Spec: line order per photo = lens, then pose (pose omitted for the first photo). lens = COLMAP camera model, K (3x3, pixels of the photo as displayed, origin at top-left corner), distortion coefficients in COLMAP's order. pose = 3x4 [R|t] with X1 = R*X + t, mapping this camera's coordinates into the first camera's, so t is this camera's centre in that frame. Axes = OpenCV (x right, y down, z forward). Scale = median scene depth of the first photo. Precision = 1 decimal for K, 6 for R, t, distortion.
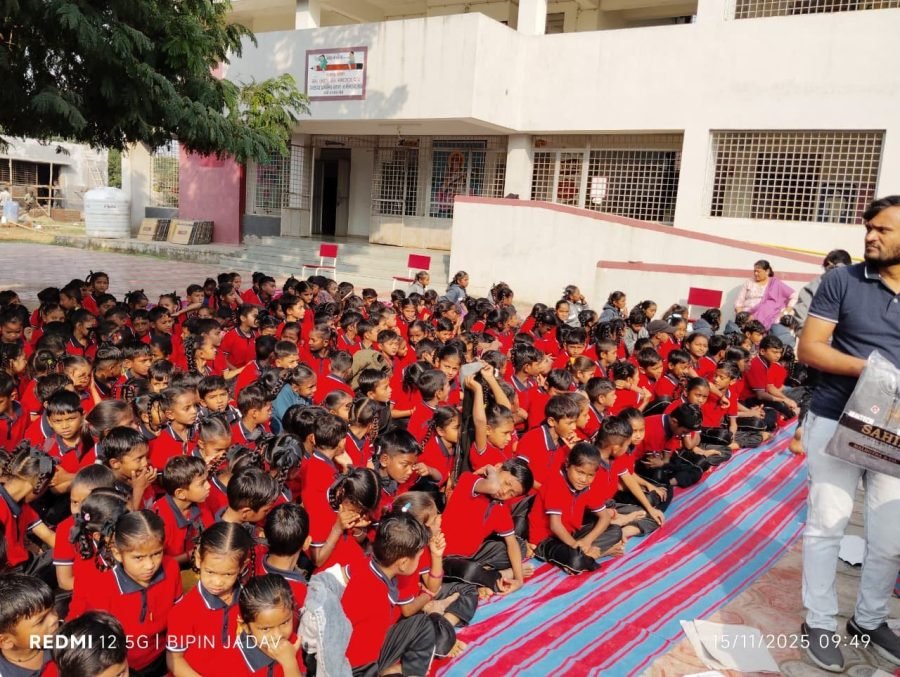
lens RADIAL K [[770.7, 0, 450.0], [0, 770.7, 338.5], [0, 0, 1]] dist [0.035709, -0.064660]
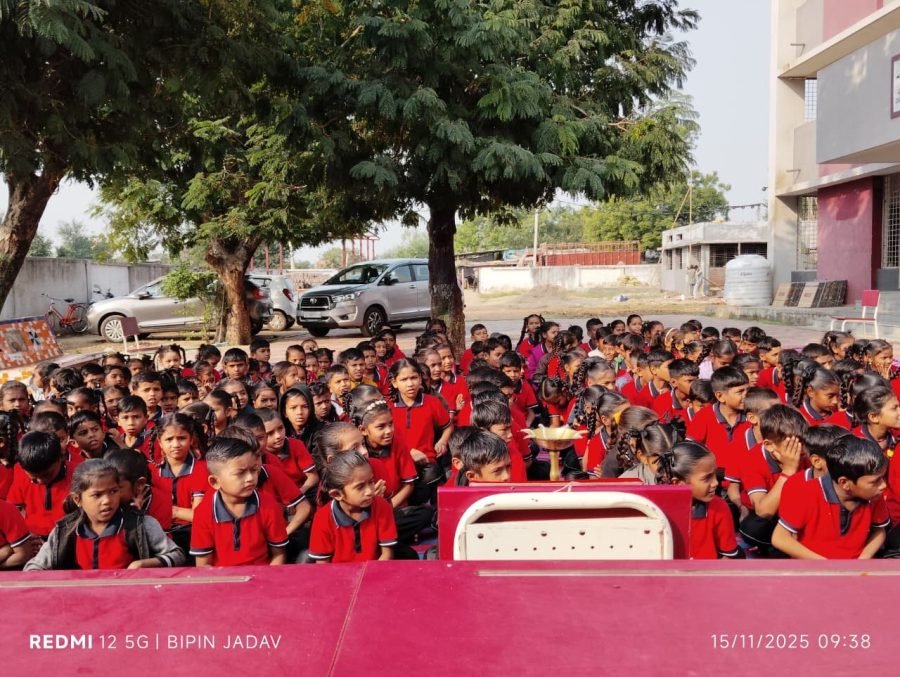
lens RADIAL K [[770.7, 0, 450.0], [0, 770.7, 338.5], [0, 0, 1]] dist [0.035709, -0.064660]
pose [[0.556685, -0.016825, -0.830553, 0.222893], [-0.073997, 0.994816, -0.069750, 0.010293], [0.827421, 0.100287, 0.552555, 0.203236]]
